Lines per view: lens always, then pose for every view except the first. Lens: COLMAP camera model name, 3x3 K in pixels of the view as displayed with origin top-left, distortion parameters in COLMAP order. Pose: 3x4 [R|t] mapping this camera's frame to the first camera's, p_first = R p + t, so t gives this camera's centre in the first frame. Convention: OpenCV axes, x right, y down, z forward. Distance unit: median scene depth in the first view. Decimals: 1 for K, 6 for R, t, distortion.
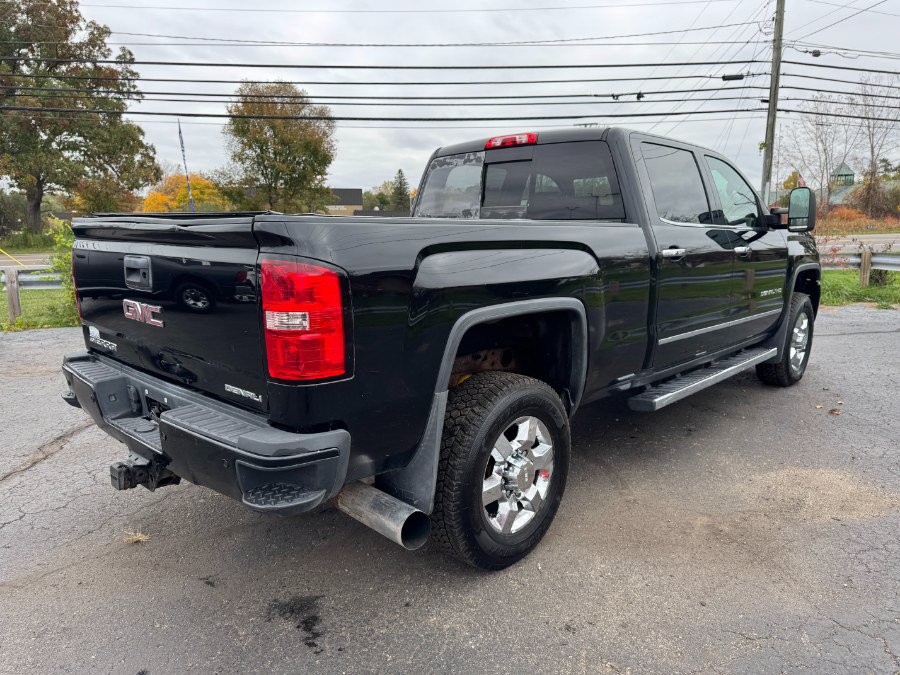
lens RADIAL K [[631.5, 0, 452.8], [0, 631.5, 348.3], [0, 0, 1]] dist [0.000614, -0.003727]
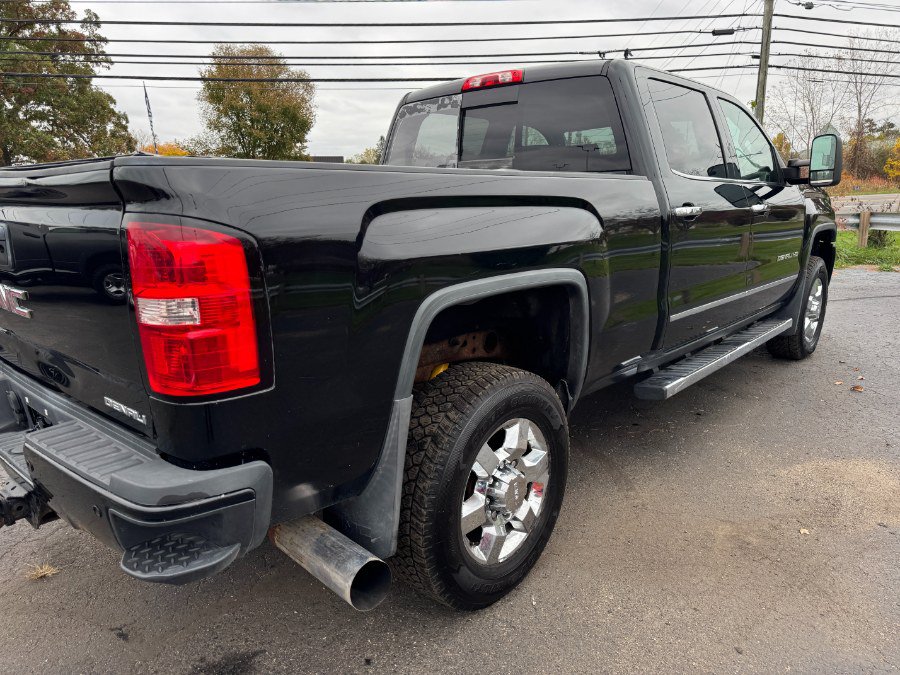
lens RADIAL K [[625.2, 0, 450.2], [0, 625.2, 351.8], [0, 0, 1]] dist [0.002170, -0.001677]
pose [[0.999695, -0.019478, 0.015192, 0.018303], [0.018603, 0.998268, 0.055803, -0.017167], [-0.016253, -0.055503, 0.998326, 0.167401]]
